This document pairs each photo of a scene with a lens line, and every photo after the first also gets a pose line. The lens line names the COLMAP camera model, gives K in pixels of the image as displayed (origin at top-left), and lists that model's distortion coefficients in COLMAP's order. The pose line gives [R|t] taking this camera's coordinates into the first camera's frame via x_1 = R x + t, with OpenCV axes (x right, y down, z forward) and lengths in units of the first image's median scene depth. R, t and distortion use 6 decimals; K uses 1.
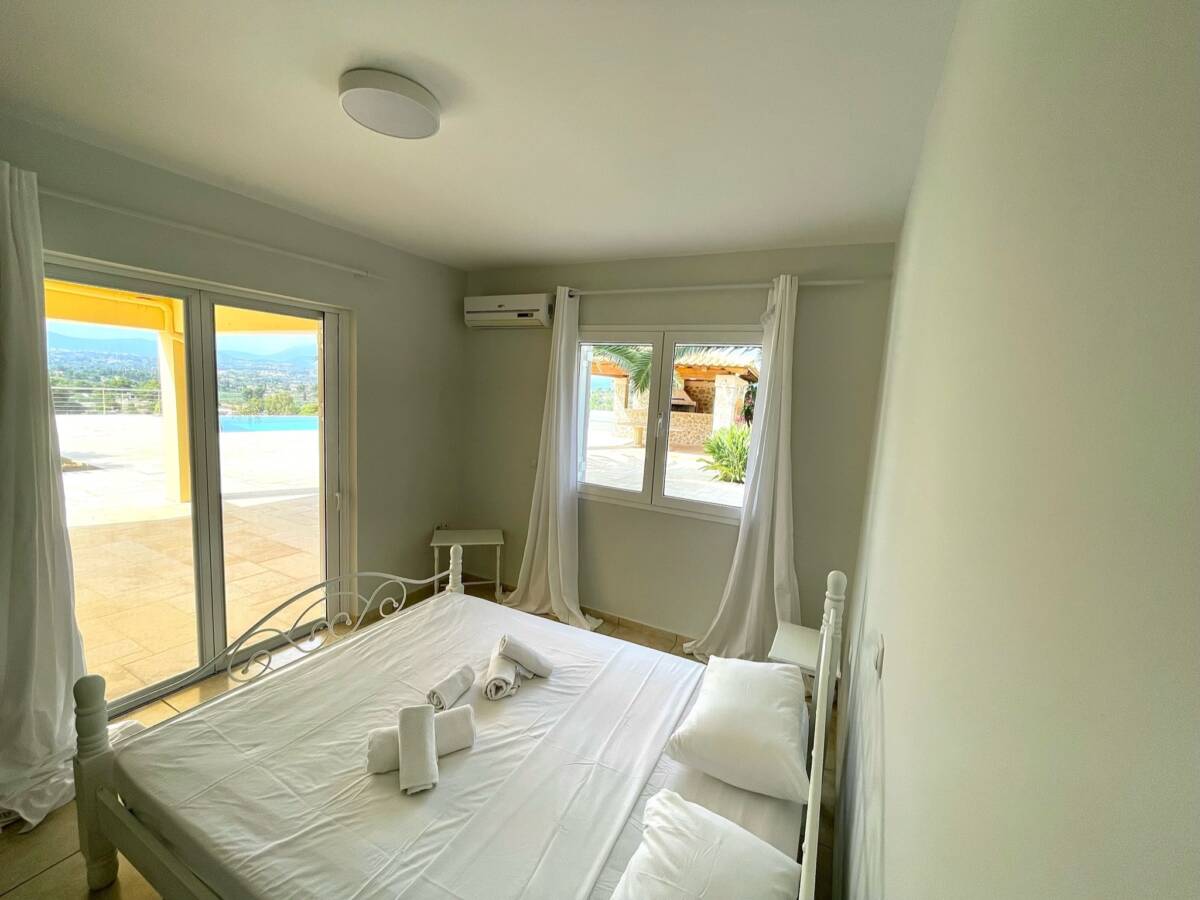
lens RADIAL K [[486.3, 0, 600.2], [0, 486.3, 448.4], [0, 0, 1]] dist [-0.000592, -0.000744]
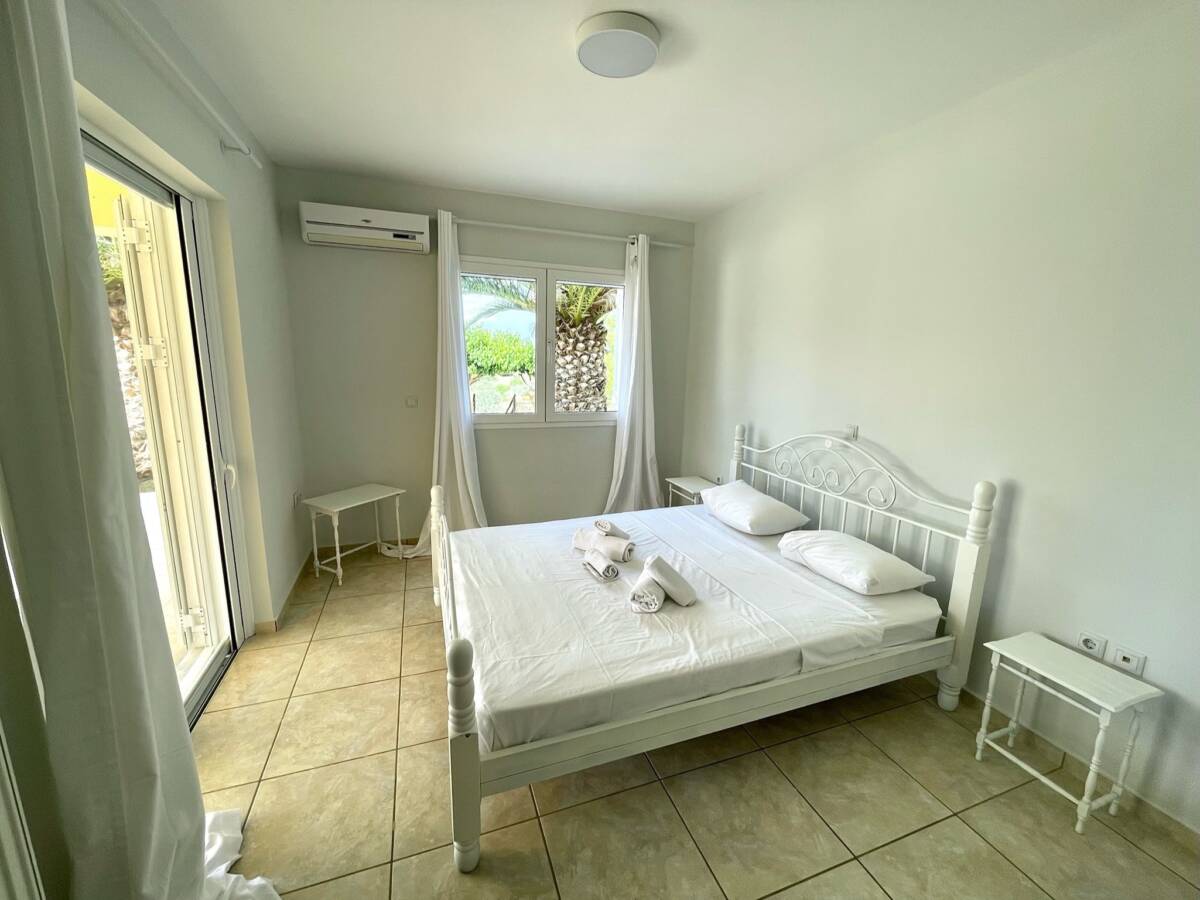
lens RADIAL K [[486.3, 0, 598.9], [0, 486.3, 446.6], [0, 0, 1]] dist [-0.000592, -0.000744]
pose [[0.675094, -0.178851, 0.715724, -0.638805], [0.103721, 0.983542, 0.147942, 0.014402], [-0.730404, -0.025639, 0.682534, 0.109139]]
